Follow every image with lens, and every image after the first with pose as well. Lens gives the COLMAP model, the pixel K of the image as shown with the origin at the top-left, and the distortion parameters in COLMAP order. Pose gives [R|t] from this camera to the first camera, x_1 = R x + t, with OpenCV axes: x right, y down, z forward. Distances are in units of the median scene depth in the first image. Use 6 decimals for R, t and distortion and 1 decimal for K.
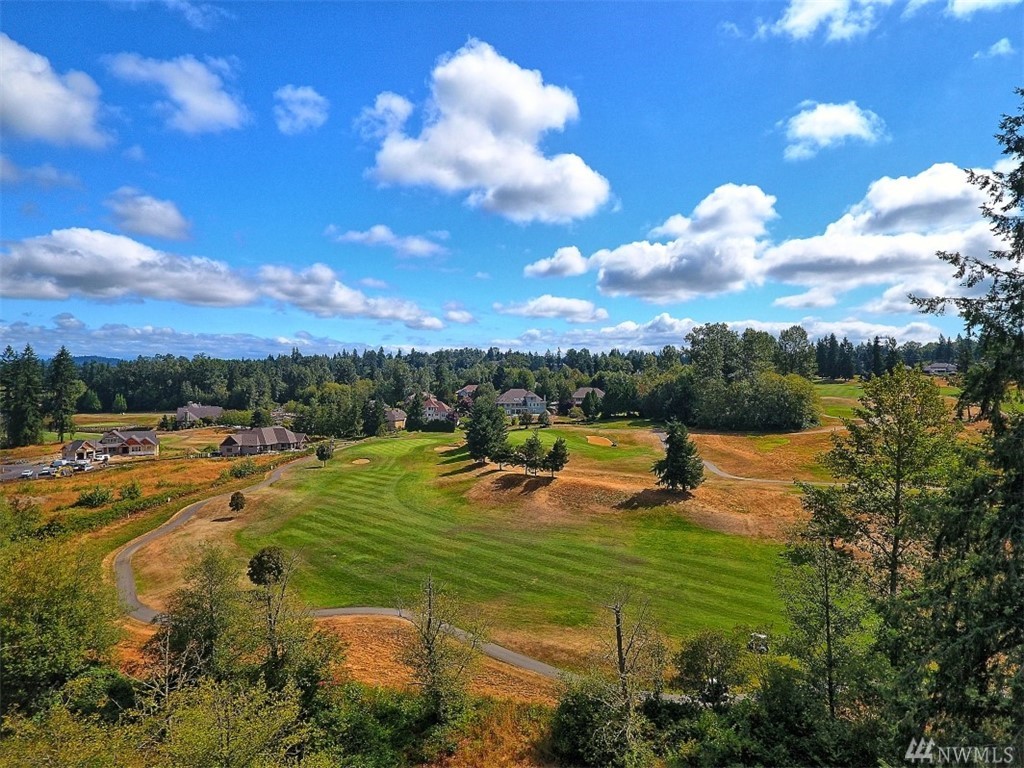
lens RADIAL K [[599.1, 0, 512.3], [0, 599.1, 370.6], [0, 0, 1]] dist [-0.006913, -0.001063]
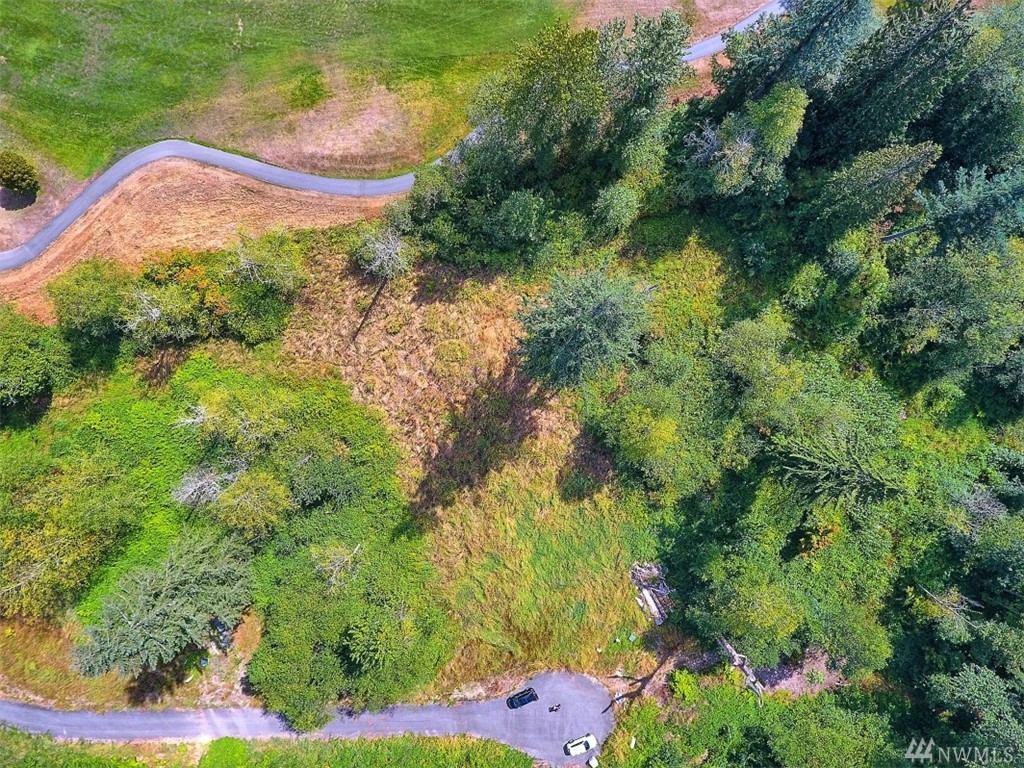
lens RADIAL K [[599.1, 0, 512.3], [0, 599.1, 370.6], [0, 0, 1]] dist [-0.006913, -0.001063]
pose [[0.895929, -0.444158, 0.005875, 0.116255], [-0.006125, 0.000870, 0.999981, -0.406132], [-0.444155, -0.895948, -0.001941, 0.193996]]
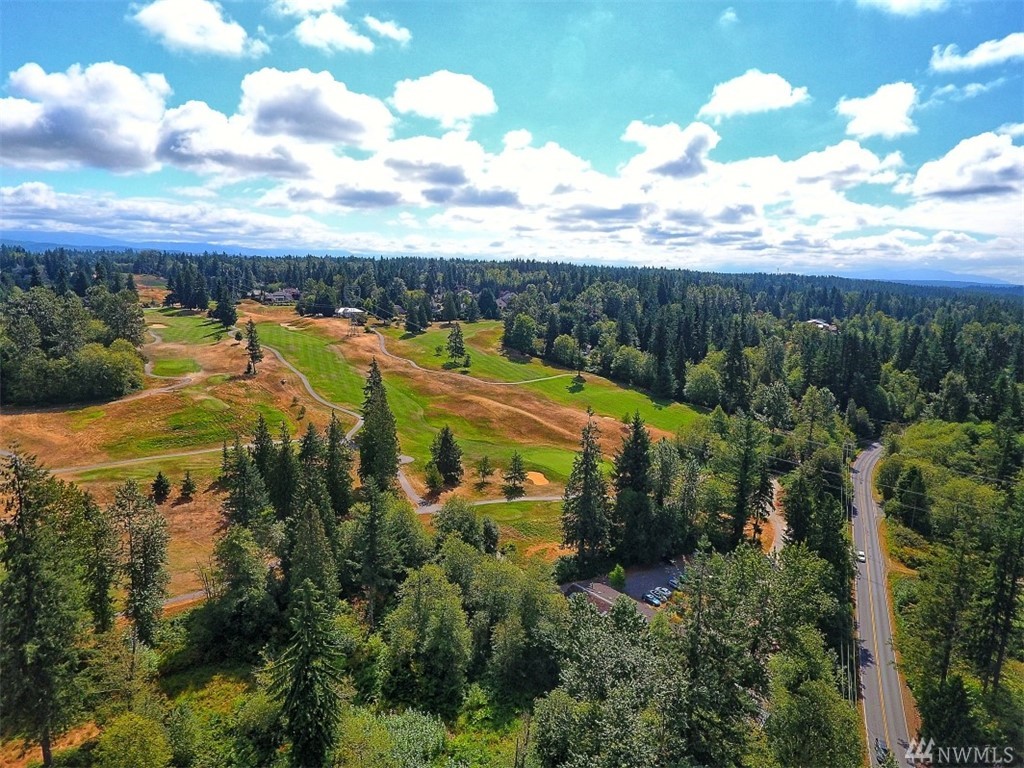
lens RADIAL K [[599.1, 0, 512.3], [0, 599.1, 370.6], [0, 0, 1]] dist [-0.006913, -0.001063]
pose [[0.604619, -0.118708, 0.787619, 0.037459], [-0.031419, 0.984508, 0.172502, -0.273362], [-0.795895, -0.129044, 0.591523, -0.468392]]
